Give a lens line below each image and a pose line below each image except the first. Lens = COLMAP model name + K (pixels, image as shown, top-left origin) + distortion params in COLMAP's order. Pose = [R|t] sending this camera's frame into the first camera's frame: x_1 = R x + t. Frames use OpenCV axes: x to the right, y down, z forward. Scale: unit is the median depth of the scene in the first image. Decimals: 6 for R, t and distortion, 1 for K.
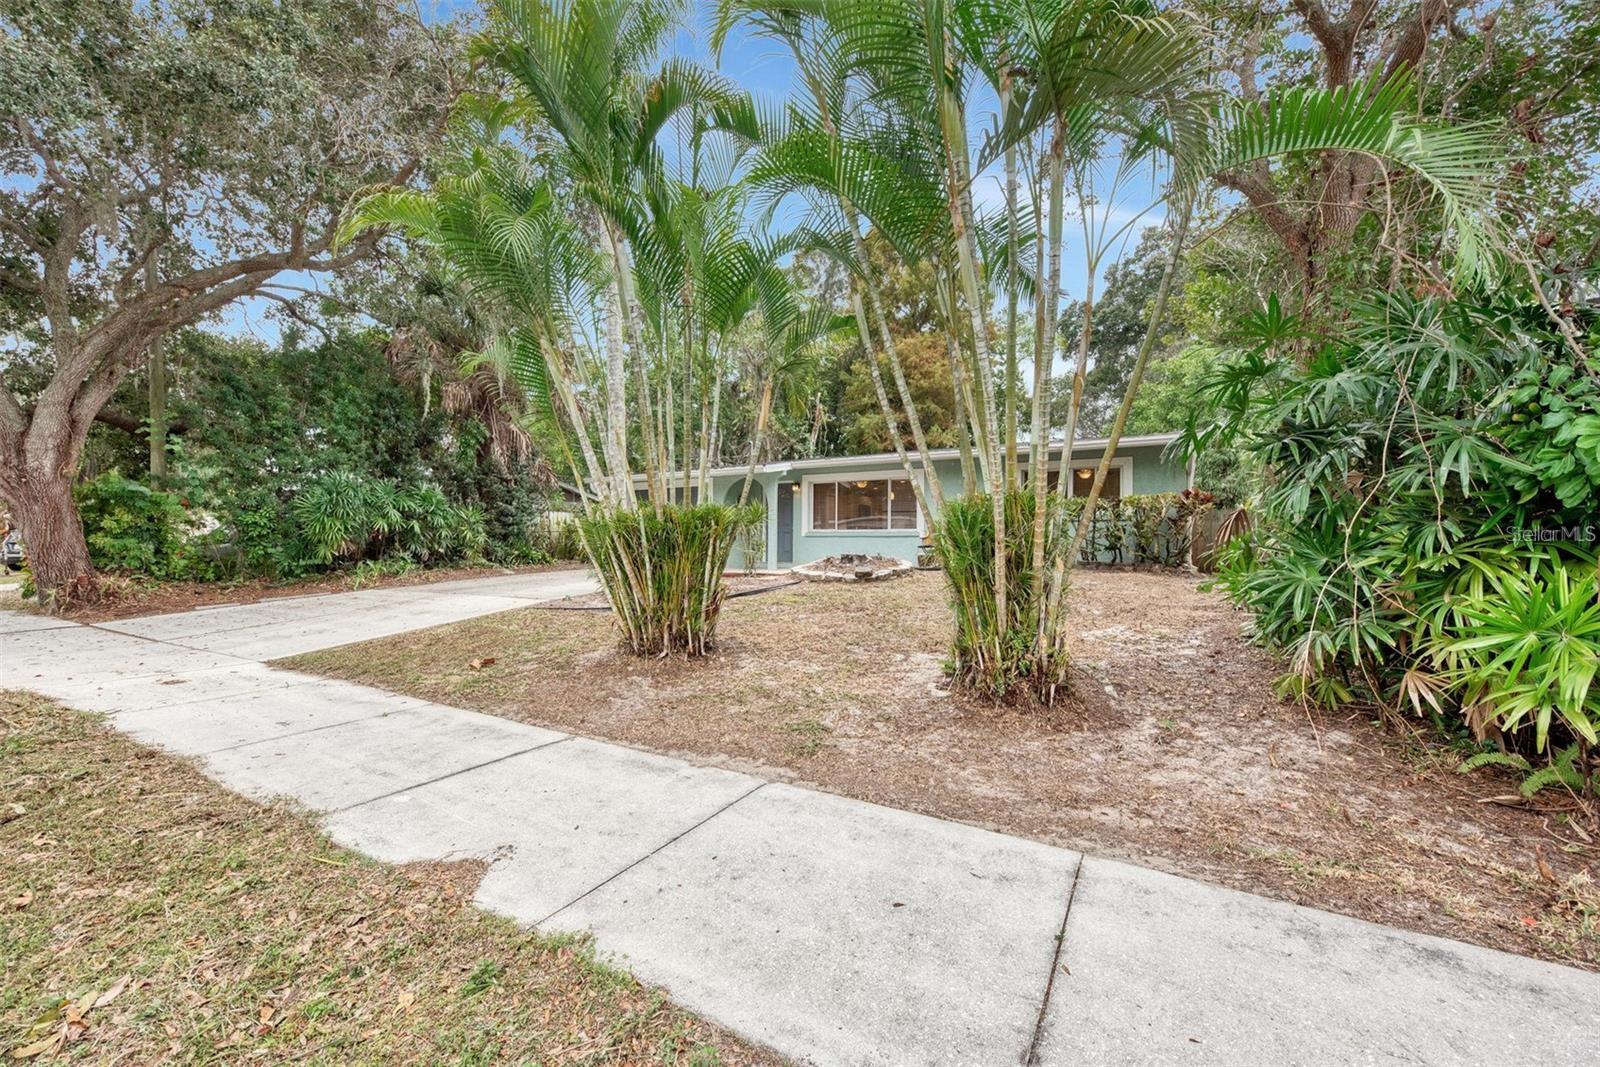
lens RADIAL K [[625.6, 0, 799.5], [0, 625.6, 539.4], [0, 0, 1]] dist [0.000149, 0.000008]
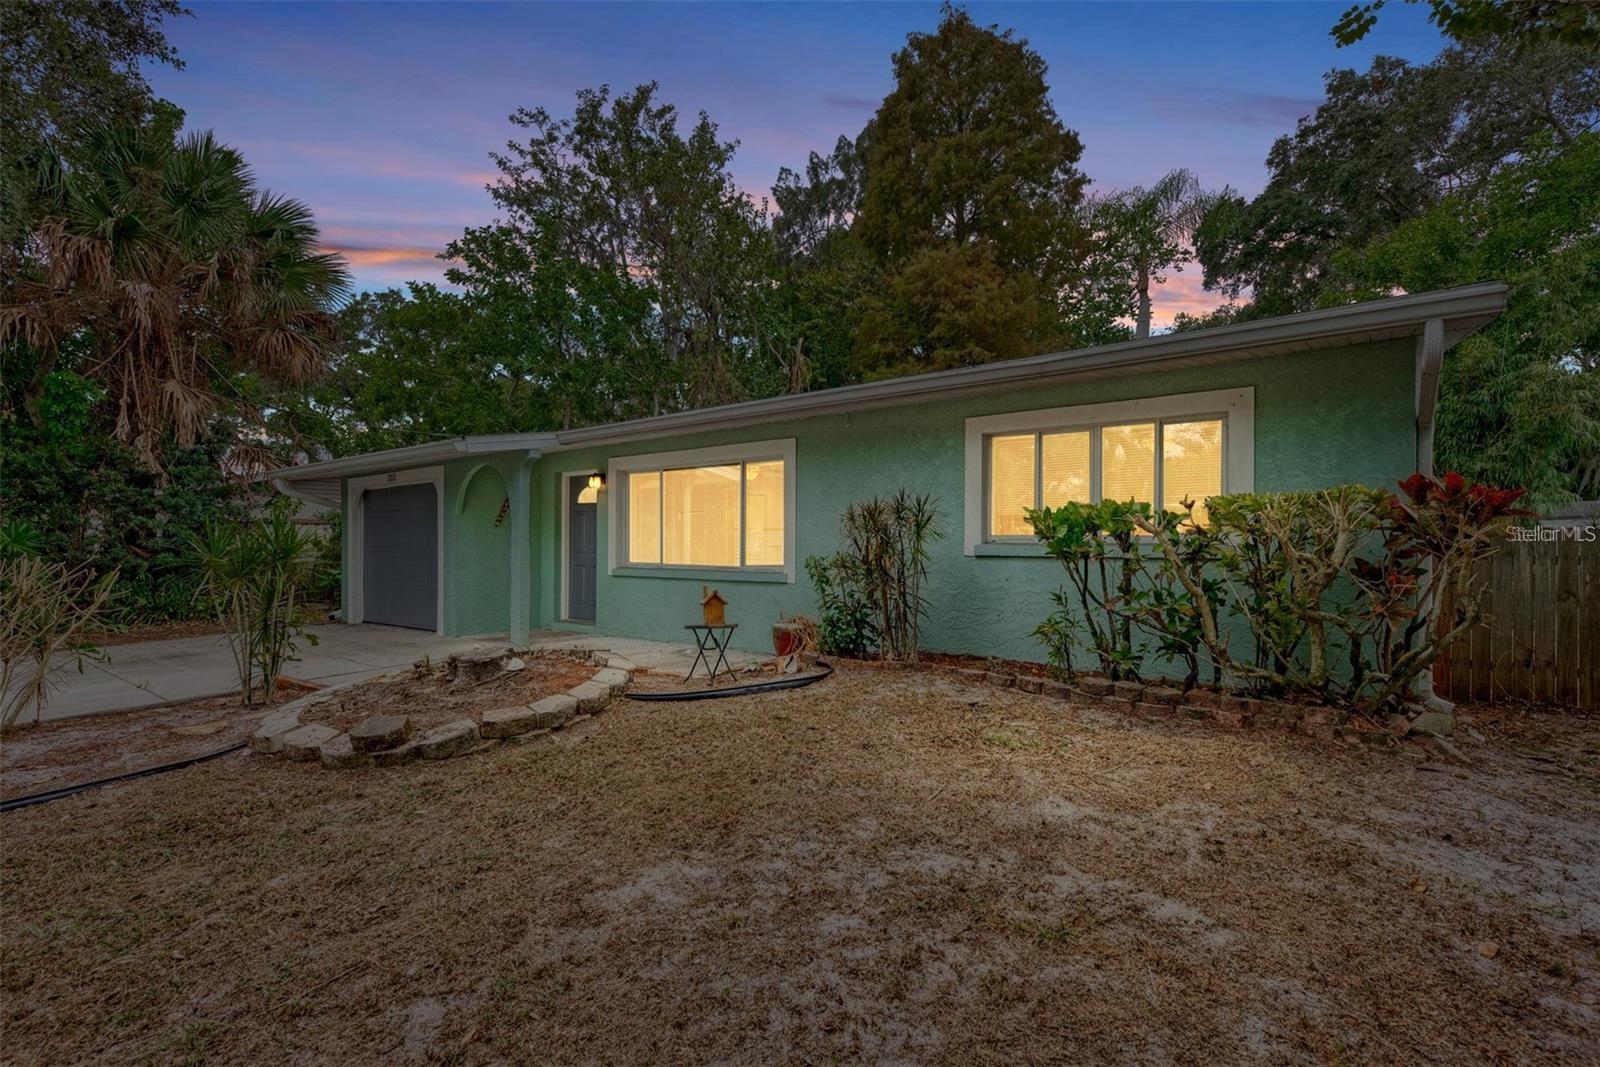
lens RADIAL K [[731.9, 0, 800.0], [0, 731.9, 533.5], [0, 0, 1]] dist [0.017240, -0.000057]
pose [[0.991465, -0.006336, -0.130219, 0.343216], [0.005370, 0.999955, -0.007767, -0.047326], [0.130262, 0.007002, 0.991455, 0.565489]]
